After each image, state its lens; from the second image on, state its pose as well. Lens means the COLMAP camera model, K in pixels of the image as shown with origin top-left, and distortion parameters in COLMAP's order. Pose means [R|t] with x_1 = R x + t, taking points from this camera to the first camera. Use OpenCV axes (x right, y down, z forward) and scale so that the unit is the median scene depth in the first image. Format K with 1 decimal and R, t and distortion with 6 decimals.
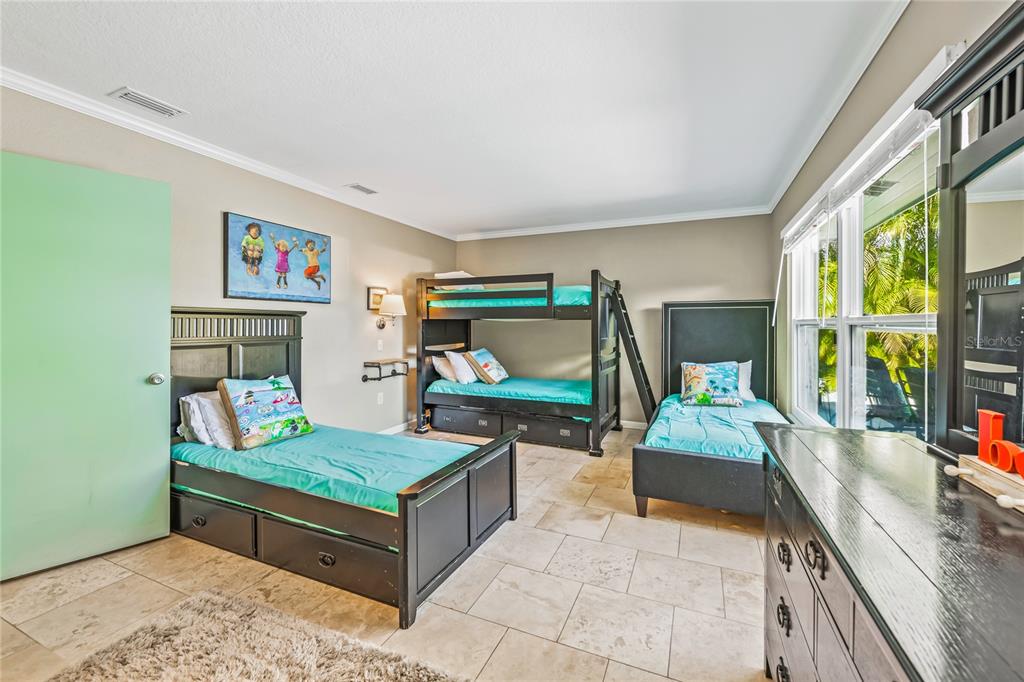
lens RADIAL K [[416.8, 0, 517.5], [0, 416.8, 320.7], [0, 0, 1]] dist [-0.002437, -0.001653]
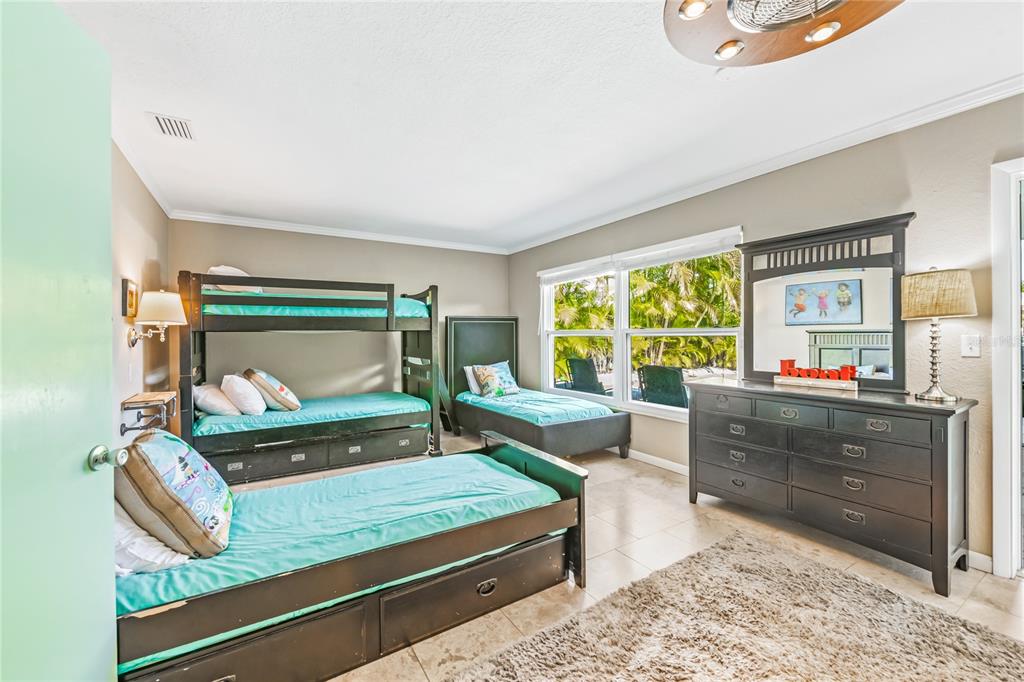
lens RADIAL K [[416.8, 0, 512.9], [0, 416.8, 339.3], [0, 0, 1]] dist [-0.002437, -0.001653]
pose [[0.569791, -0.017855, 0.821595, -0.895318], [0.005407, 0.999824, 0.017979, 0.000639], [-0.821772, -0.005802, 0.569787, 0.319817]]
